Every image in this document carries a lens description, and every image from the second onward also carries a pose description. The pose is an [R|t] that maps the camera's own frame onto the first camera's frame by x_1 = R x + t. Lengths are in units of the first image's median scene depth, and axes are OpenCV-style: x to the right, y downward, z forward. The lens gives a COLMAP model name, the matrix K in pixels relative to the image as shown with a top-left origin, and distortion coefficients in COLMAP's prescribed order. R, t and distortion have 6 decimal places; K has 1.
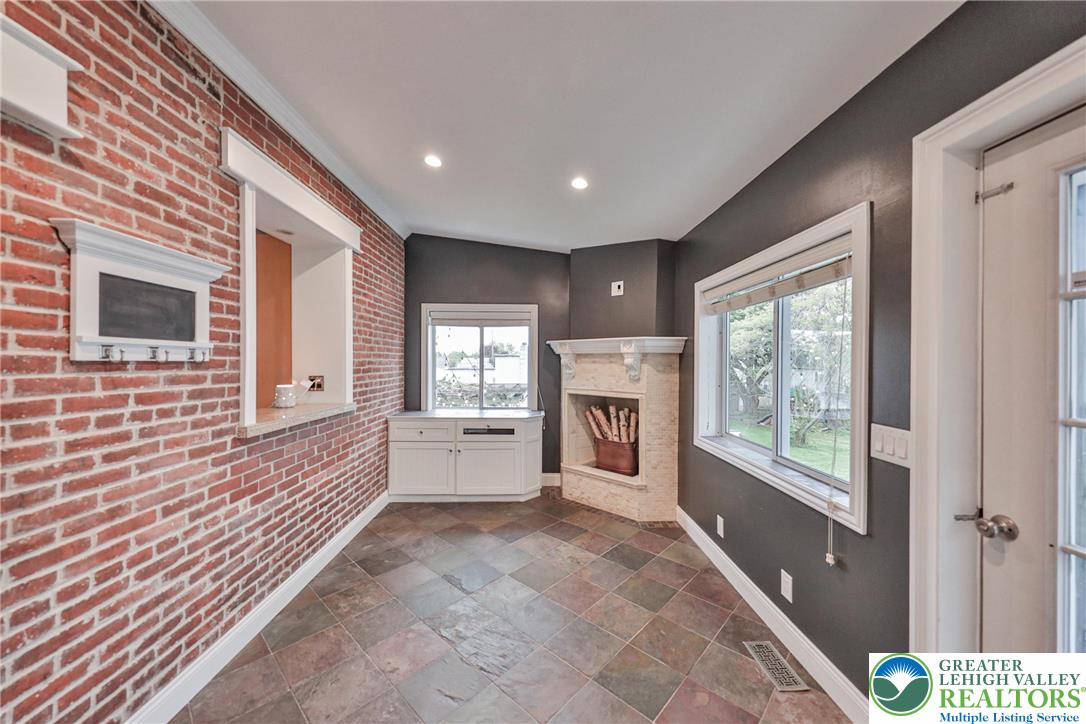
lens RADIAL K [[398.8, 0, 544.8], [0, 398.8, 359.4], [0, 0, 1]] dist [0.000550, -0.000050]
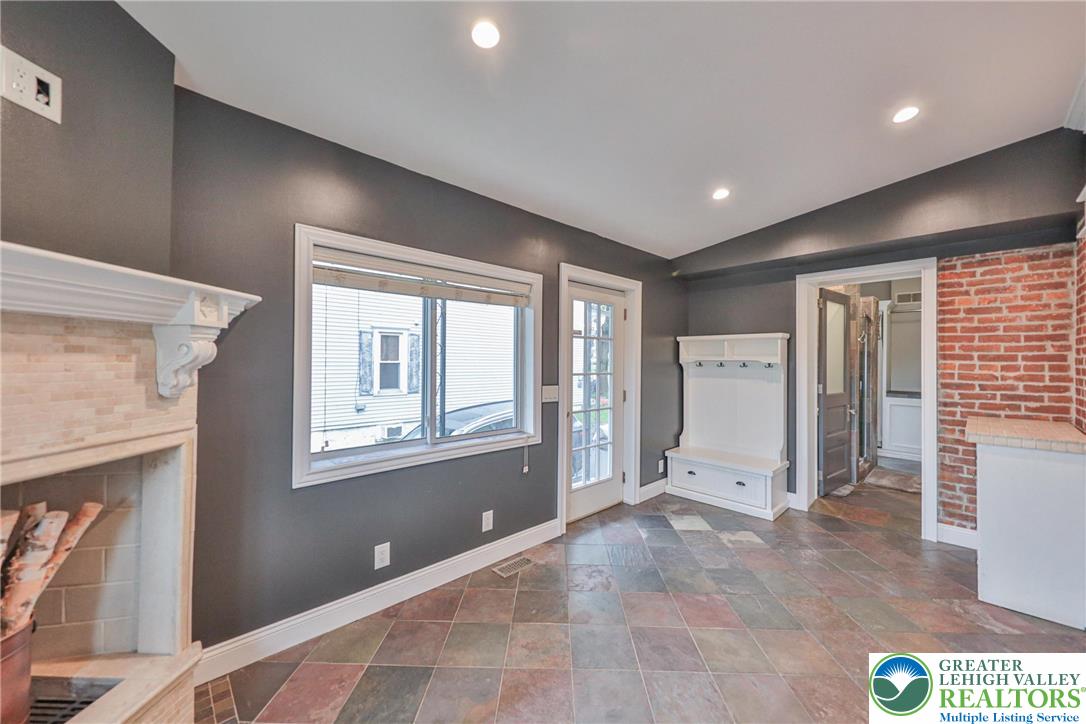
lens RADIAL K [[400.5, 0, 553.9], [0, 400.5, 359.9], [0, 0, 1]] dist [0.020797, -0.000038]
pose [[-0.680562, -0.004956, 0.732674, -0.538073], [-0.011455, 0.999927, -0.003877, 0.022541], [-0.732601, -0.011031, -0.680569, 1.747630]]
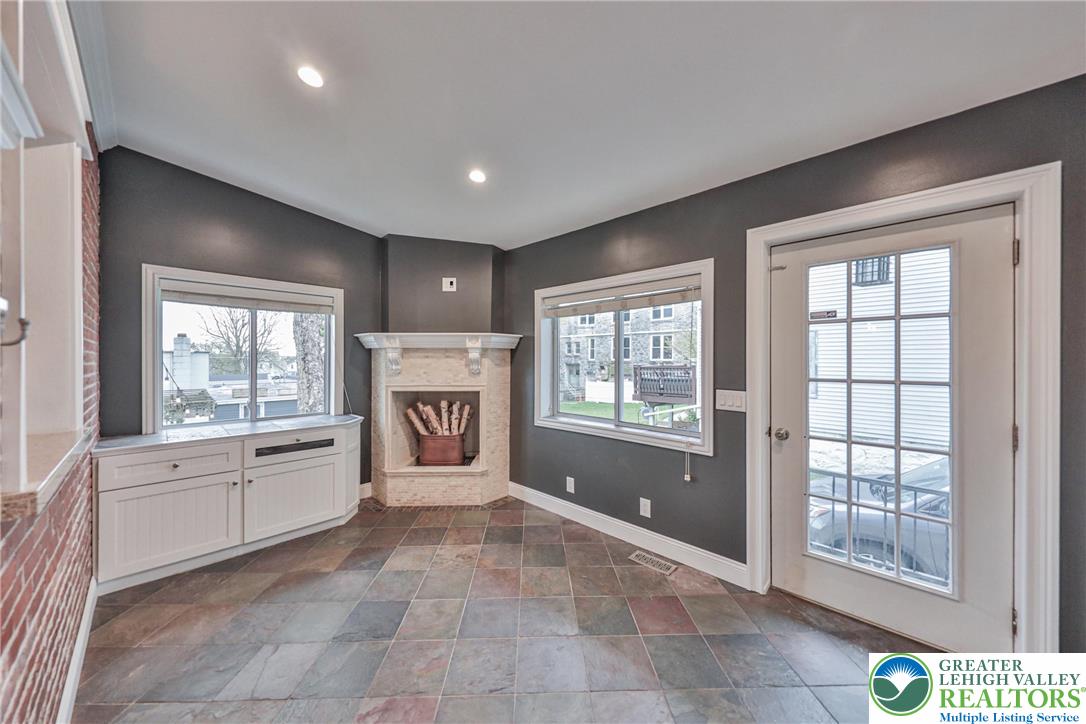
lens RADIAL K [[379.0, 0, 541.5], [0, 379.0, 359.7], [0, 0, 1]] dist [0.021659, -0.008234]
pose [[0.704101, -0.004943, 0.710083, -0.643107], [0.000238, 0.999977, 0.006725, 0.014086], [-0.710100, -0.004566, 0.704086, 0.285057]]
